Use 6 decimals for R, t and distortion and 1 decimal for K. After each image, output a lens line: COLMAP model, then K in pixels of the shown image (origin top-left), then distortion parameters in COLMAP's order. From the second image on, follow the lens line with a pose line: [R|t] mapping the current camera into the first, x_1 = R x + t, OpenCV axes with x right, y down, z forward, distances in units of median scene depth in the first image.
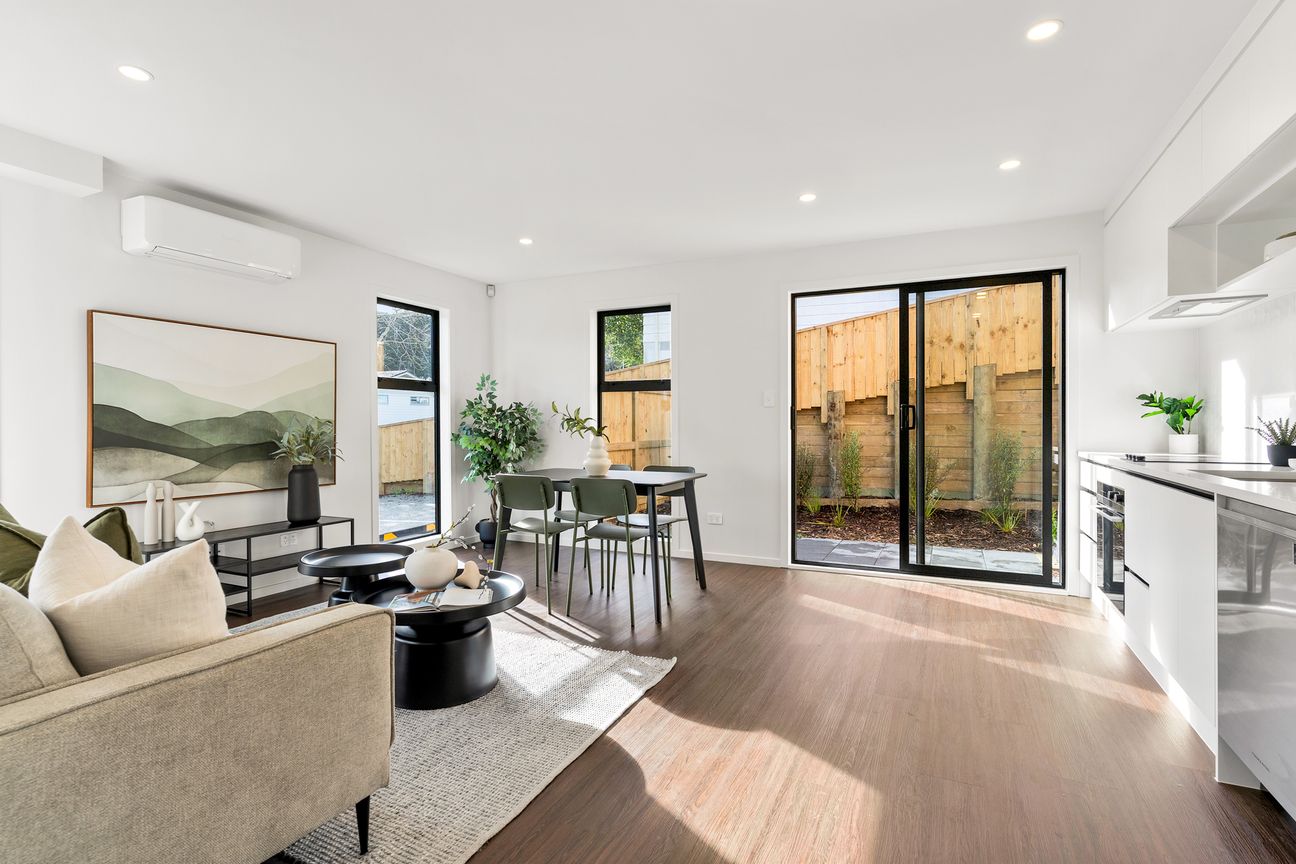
lens RADIAL K [[647.2, 0, 648.0], [0, 647.2, 432.0], [0, 0, 1]] dist [-0.001665, -0.000650]
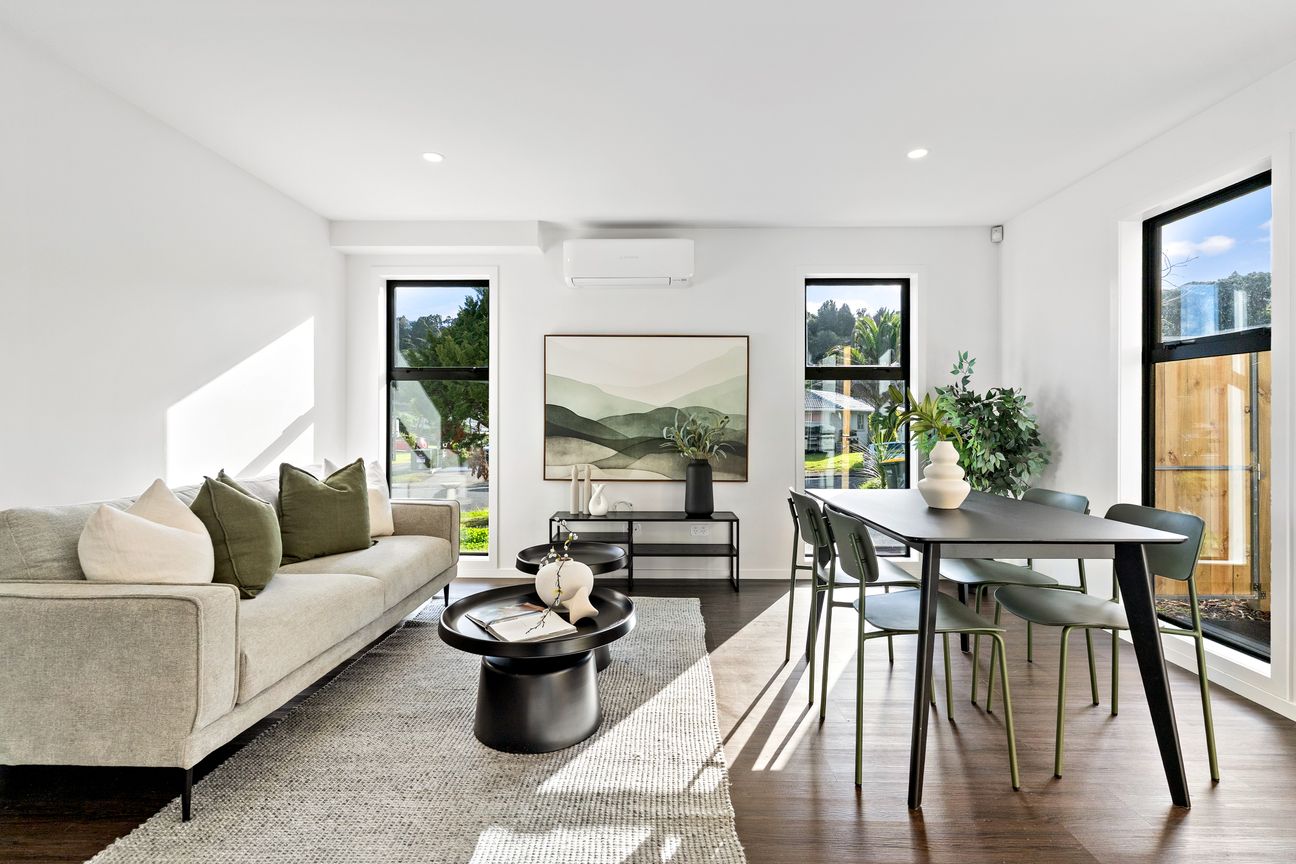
lens RADIAL K [[624.4, 0, 647.8], [0, 624.4, 419.5], [0, 0, 1]] dist [0.002036, 0.000066]
pose [[0.405176, 0.003599, -0.914232, 0.367722], [-0.013067, 0.999913, -0.001854, -0.009816], [0.914146, 0.012697, 0.405187, 0.572177]]
